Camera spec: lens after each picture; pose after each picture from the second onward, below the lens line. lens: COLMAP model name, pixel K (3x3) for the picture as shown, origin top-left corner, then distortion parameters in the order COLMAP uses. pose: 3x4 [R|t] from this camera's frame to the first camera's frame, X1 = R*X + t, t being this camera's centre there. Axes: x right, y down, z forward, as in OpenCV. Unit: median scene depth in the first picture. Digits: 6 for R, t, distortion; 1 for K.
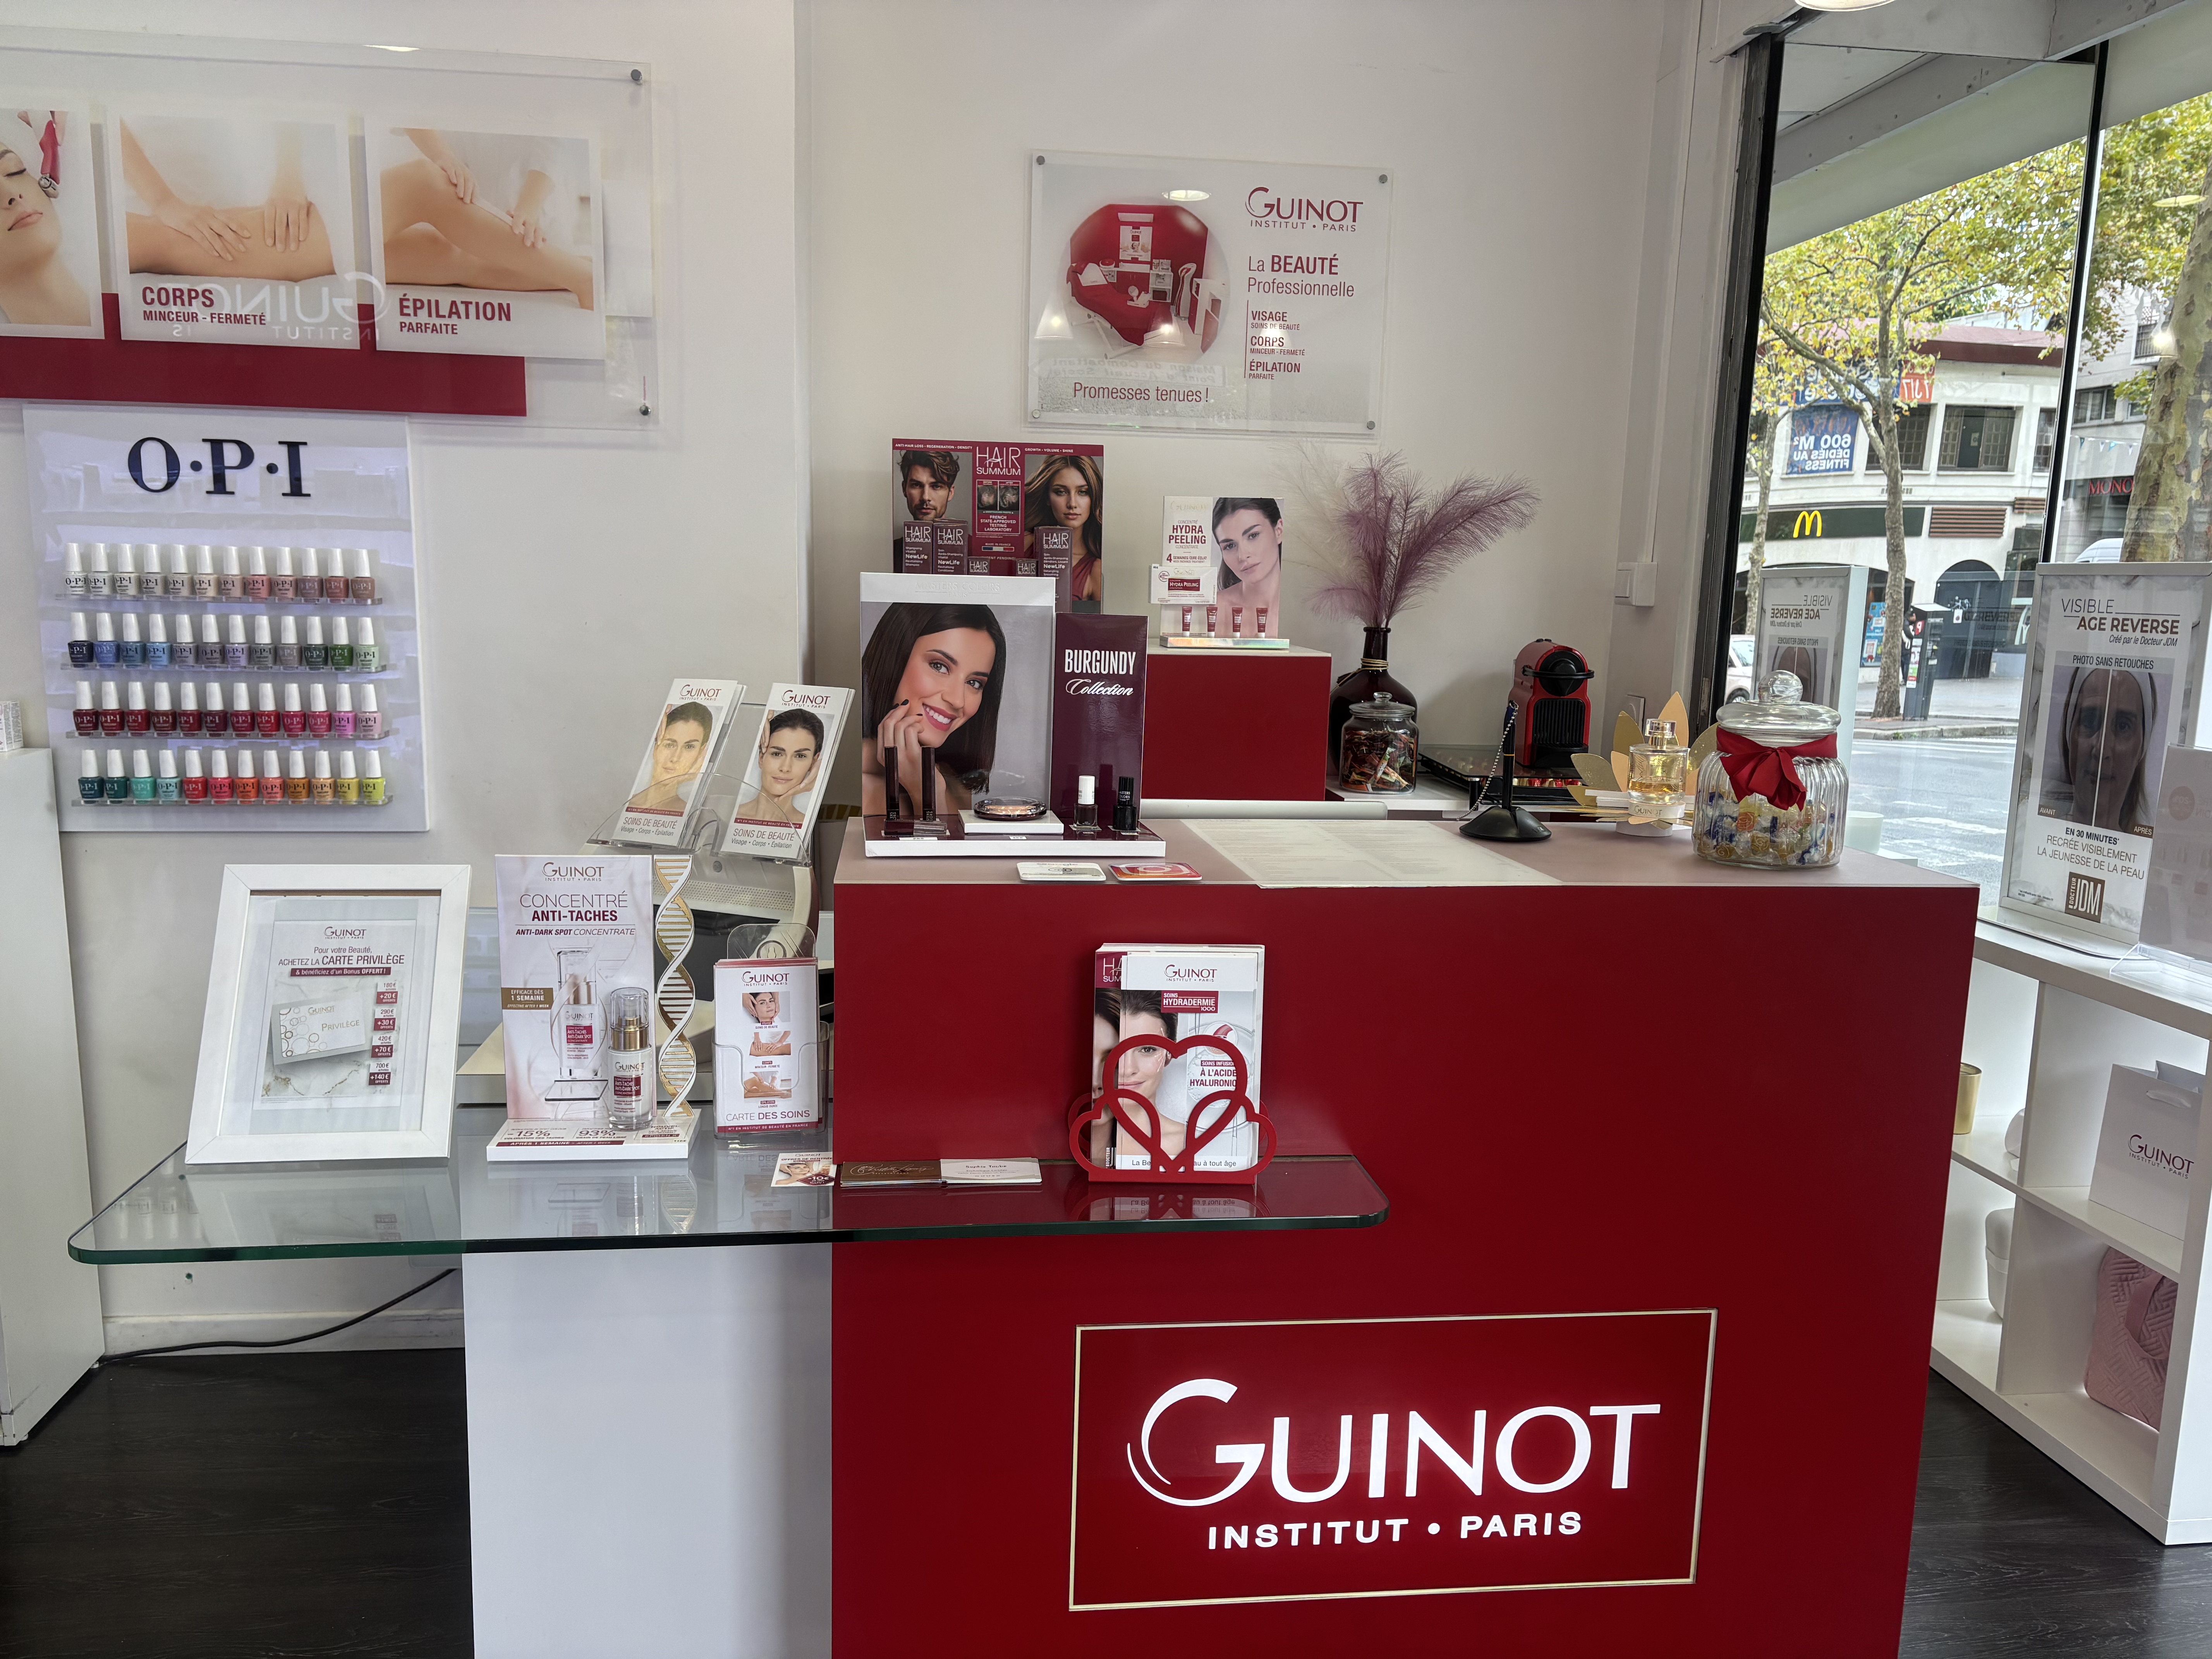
lens RADIAL K [[1638.1, 0, 1104.3], [0, 1638.1, 856.7], [0, 0, 1]] dist [0.077795, -0.090342]
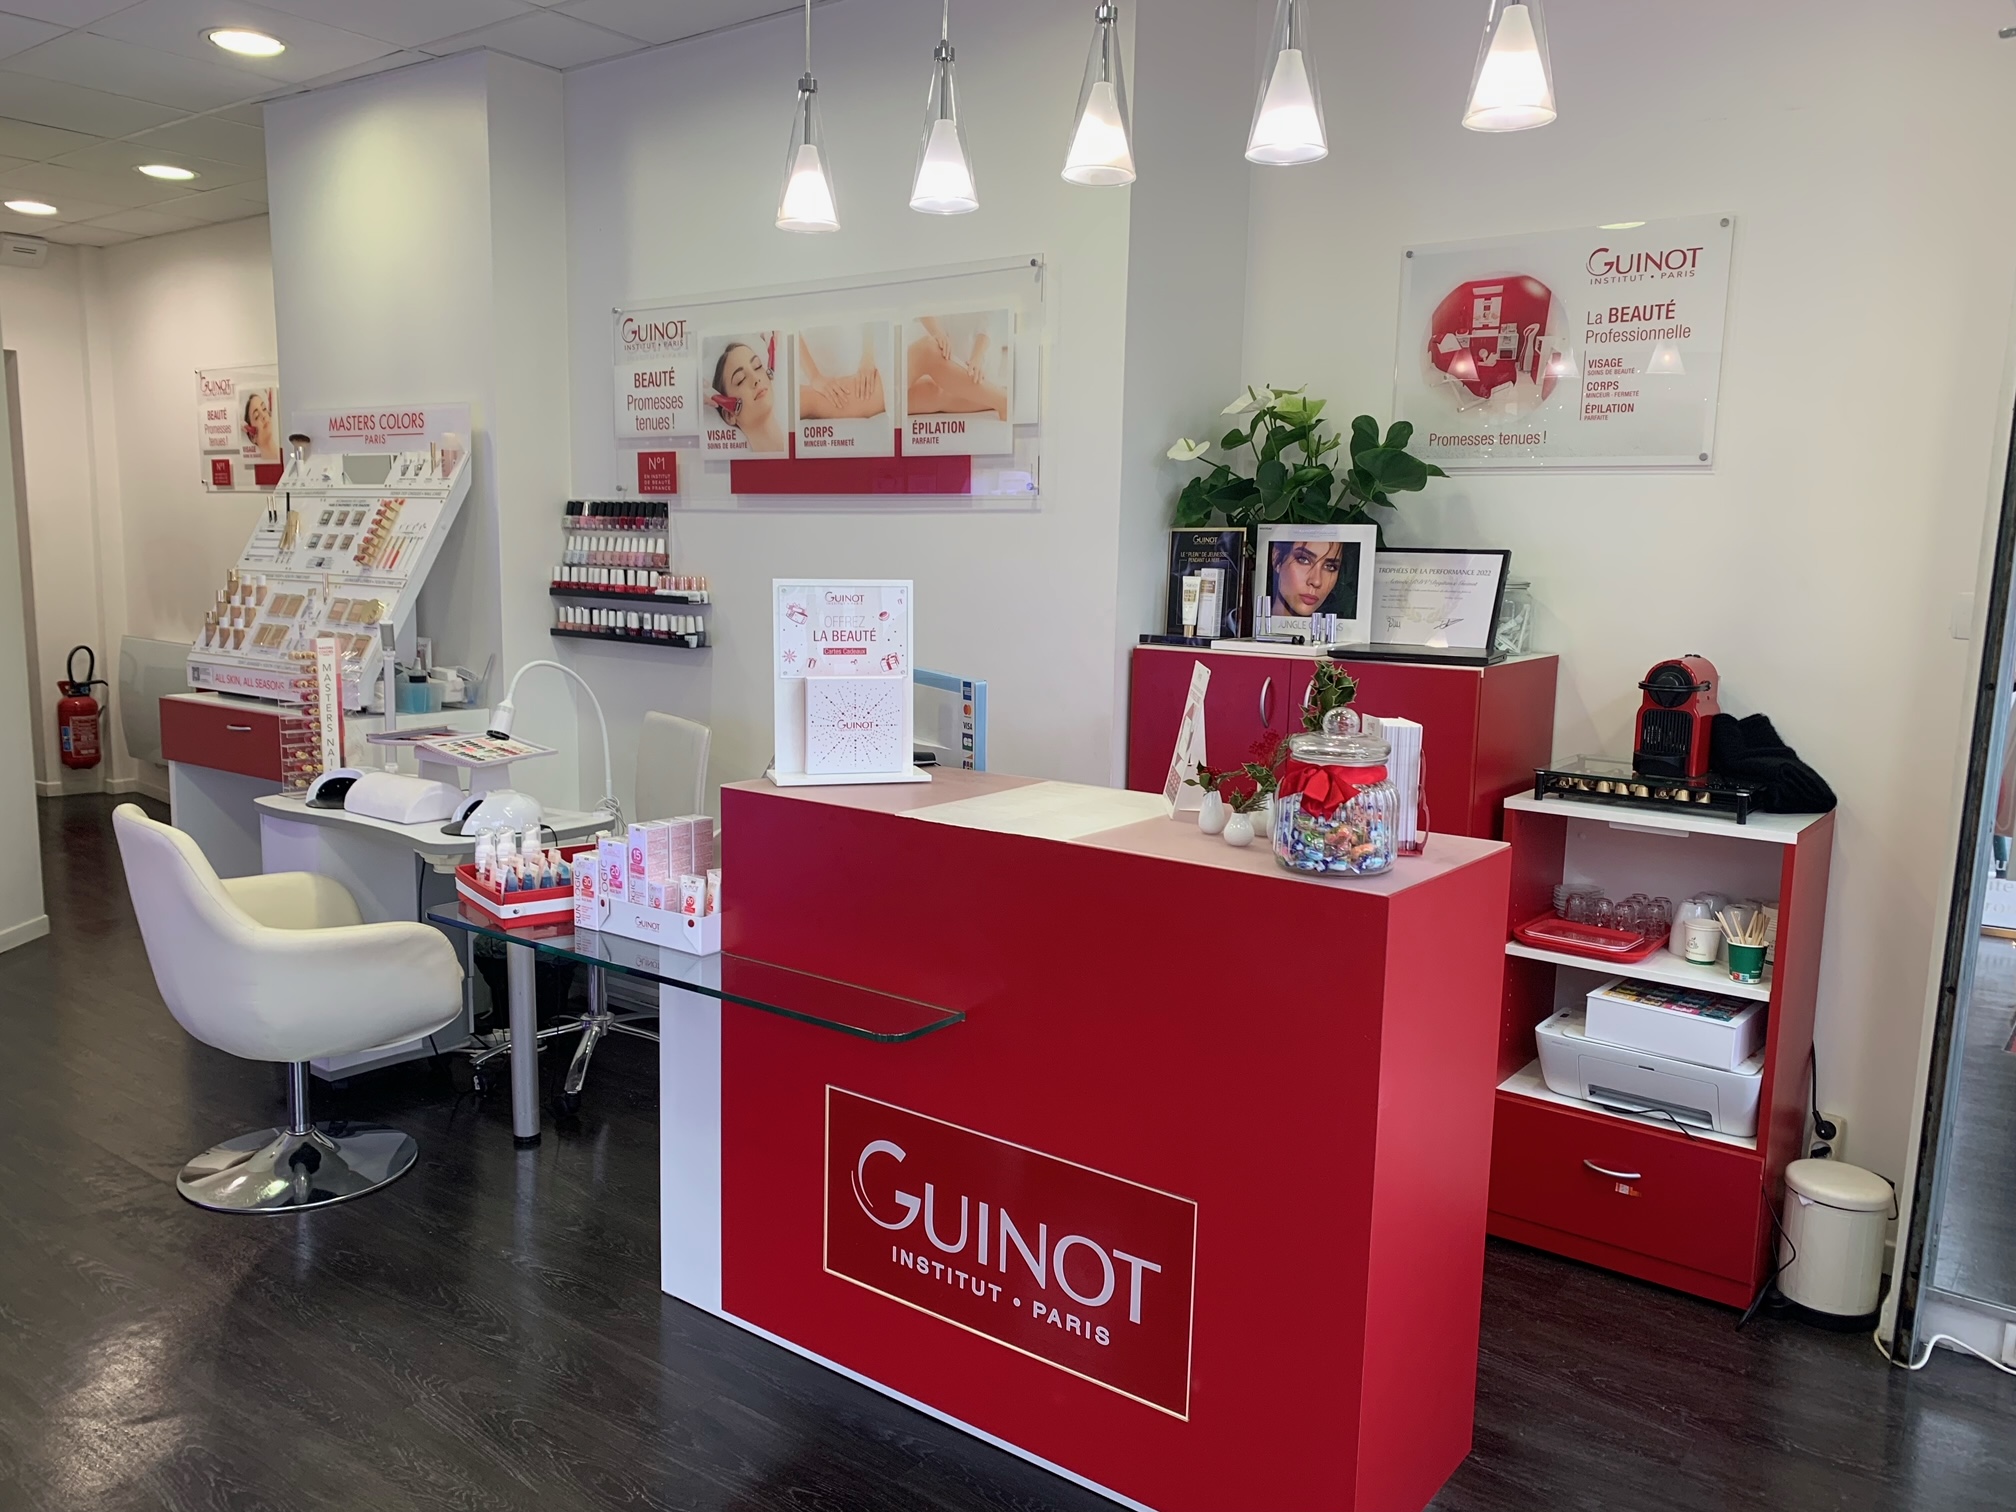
lens RADIAL K [[1536.1, 0, 999.4], [0, 1536.1, 802.0], [0, 0, 1]] dist [0.054981, -0.086331]
pose [[0.712602, 0.106463, -0.693444, 0.699122], [-0.124594, 0.991911, 0.024250, -0.024345], [0.690416, 0.069118, 0.720103, 0.025794]]
